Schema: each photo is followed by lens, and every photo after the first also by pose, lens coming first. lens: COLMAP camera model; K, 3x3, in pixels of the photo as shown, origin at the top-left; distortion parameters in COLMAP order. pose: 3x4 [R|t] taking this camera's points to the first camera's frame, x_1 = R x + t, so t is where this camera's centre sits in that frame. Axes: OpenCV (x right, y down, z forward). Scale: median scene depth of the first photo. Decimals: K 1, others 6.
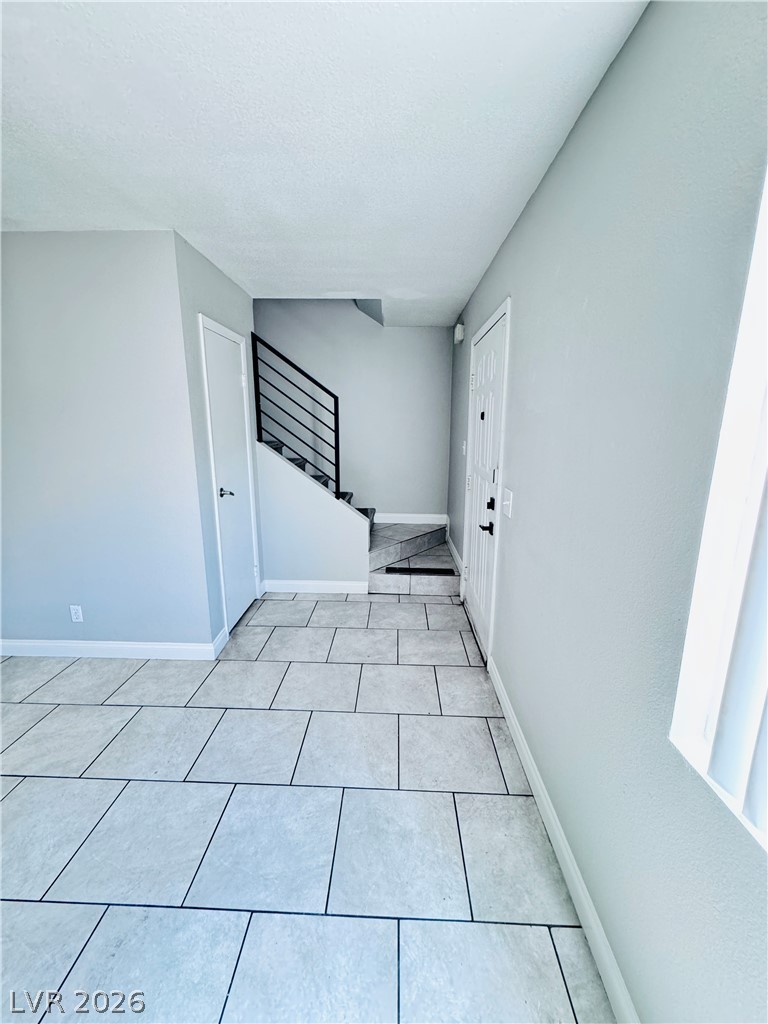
lens RADIAL K [[411.8, 0, 383.7], [0, 411.8, 511.0], [0, 0, 1]] dist [-0.005750, 0.001470]
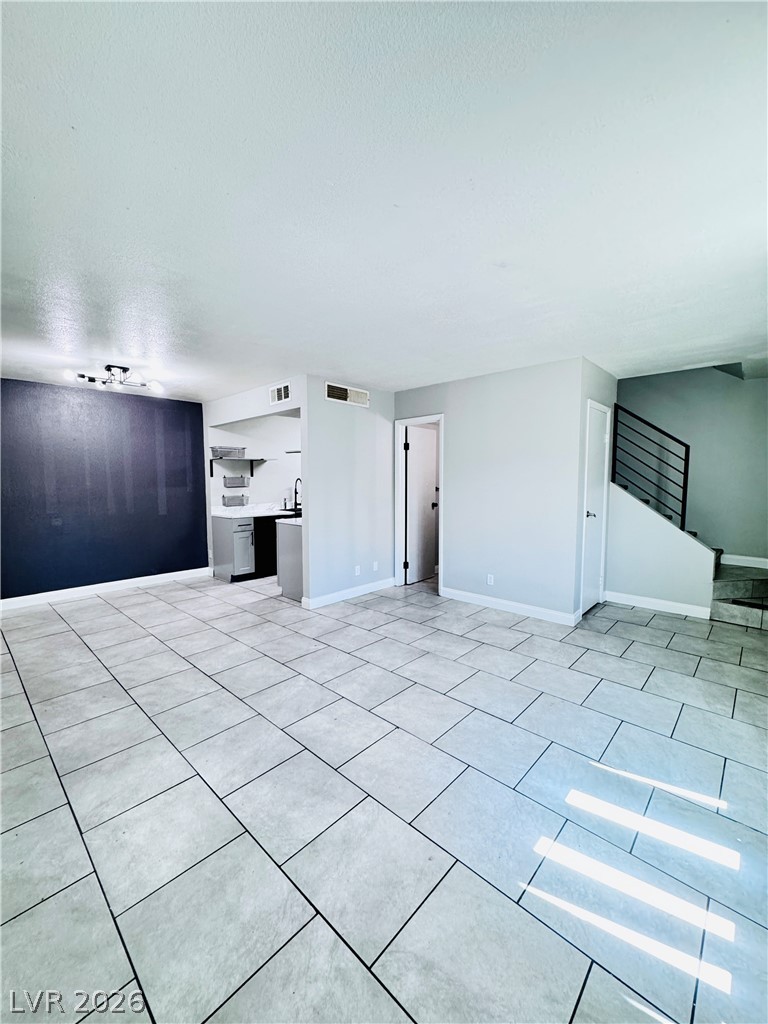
lens RADIAL K [[409.5, 0, 384.0], [0, 409.5, 512.9], [0, 0, 1]] dist [-0.004695, 0.000289]
pose [[0.751925, 0.047876, -0.657508, 0.014642], [-0.131903, 0.988118, -0.078894, 0.154761], [0.645919, 0.146050, 0.749305, -0.530756]]
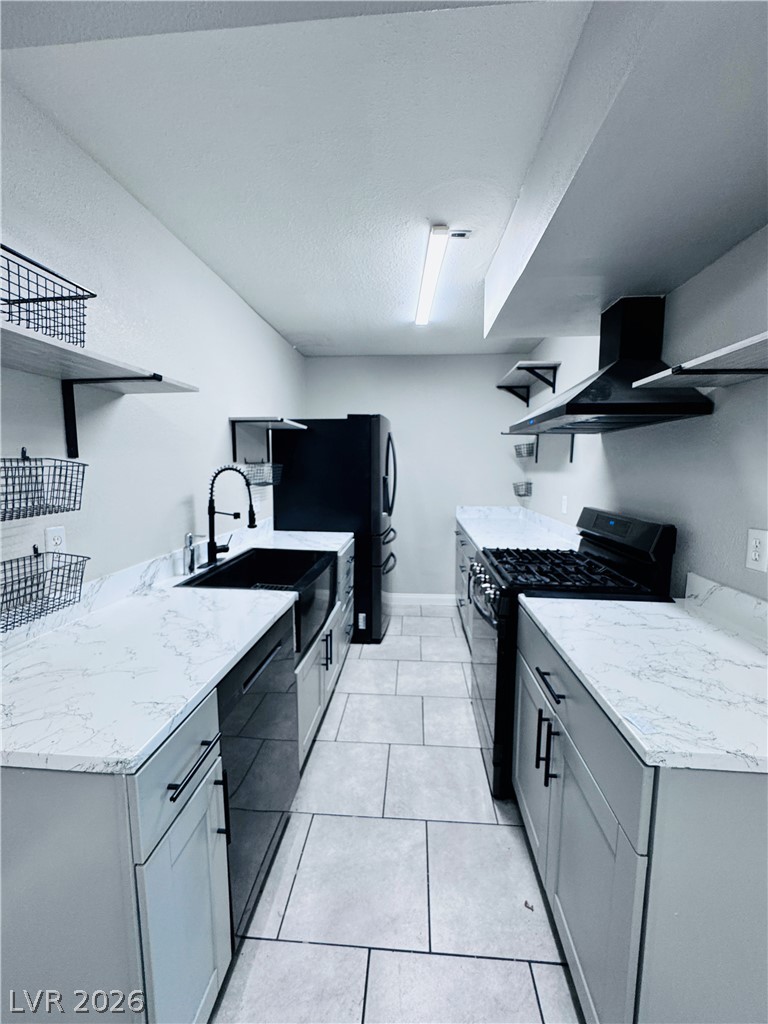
lens RADIAL K [[411.8, 0, 383.7], [0, 411.8, 511.0], [0, 0, 1]] dist [-0.005750, 0.001470]
pose [[0.998957, 0.004863, -0.045411, -1.593305], [-0.009531, 0.994619, -0.103162, -0.011067], [0.044665, 0.103487, 0.993627, 0.184149]]
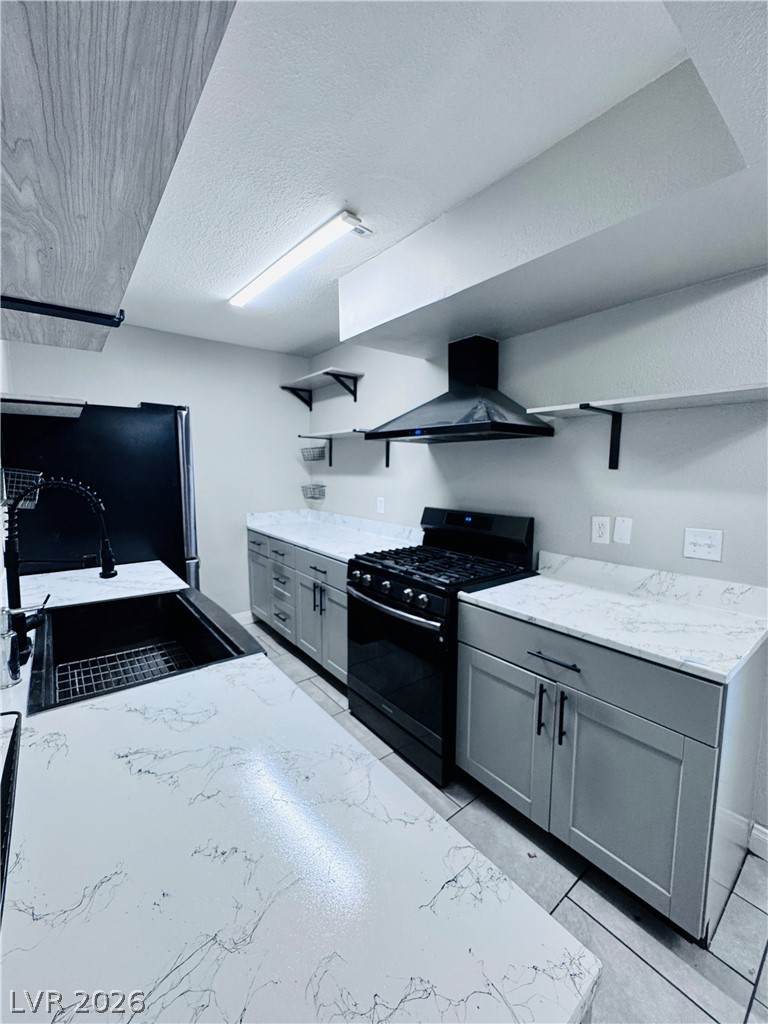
lens RADIAL K [[411.8, 0, 383.7], [0, 411.8, 511.0], [0, 0, 1]] dist [-0.005750, 0.001470]
pose [[0.767144, -0.070501, 0.637589, -1.889648], [0.133881, 0.989650, -0.051655, -0.058907], [-0.627349, 0.124988, 0.768643, 0.339387]]
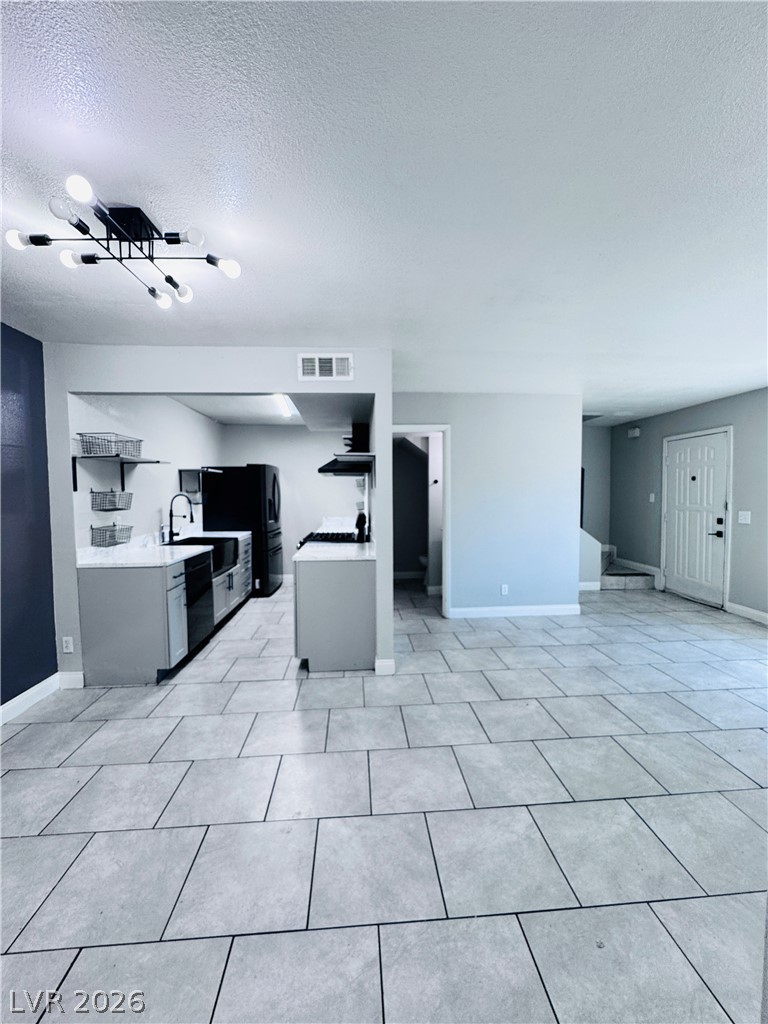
lens RADIAL K [[415.9, 0, 383.2], [0, 415.9, 511.9], [0, 0, 1]] dist [-0.003573, 0.000191]
pose [[0.994695, -0.016389, 0.101557, -1.311042], [0.032889, 0.986078, -0.162999, 0.178340], [-0.097471, 0.165474, 0.981386, -0.681105]]
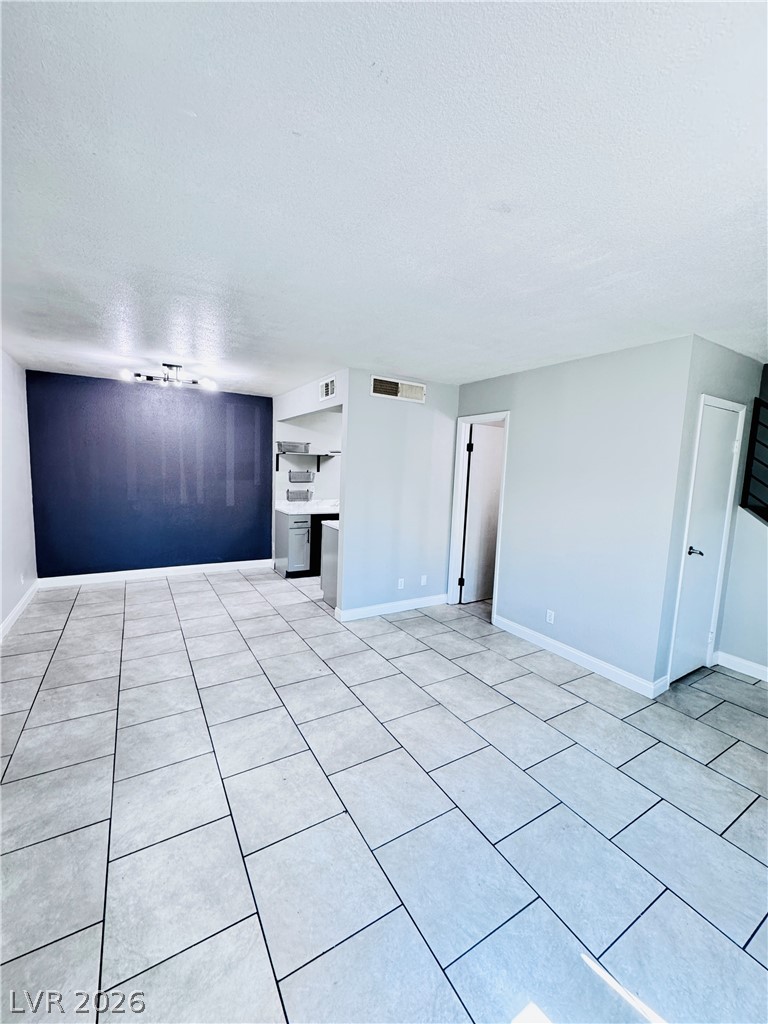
lens RADIAL K [[409.5, 0, 384.0], [0, 409.5, 512.9], [0, 0, 1]] dist [-0.004695, 0.000289]
pose [[0.541870, 0.112705, -0.832871, 0.047127], [-0.211030, 0.977467, -0.005026, 0.031966], [0.813537, 0.178484, 0.553444, -0.248158]]
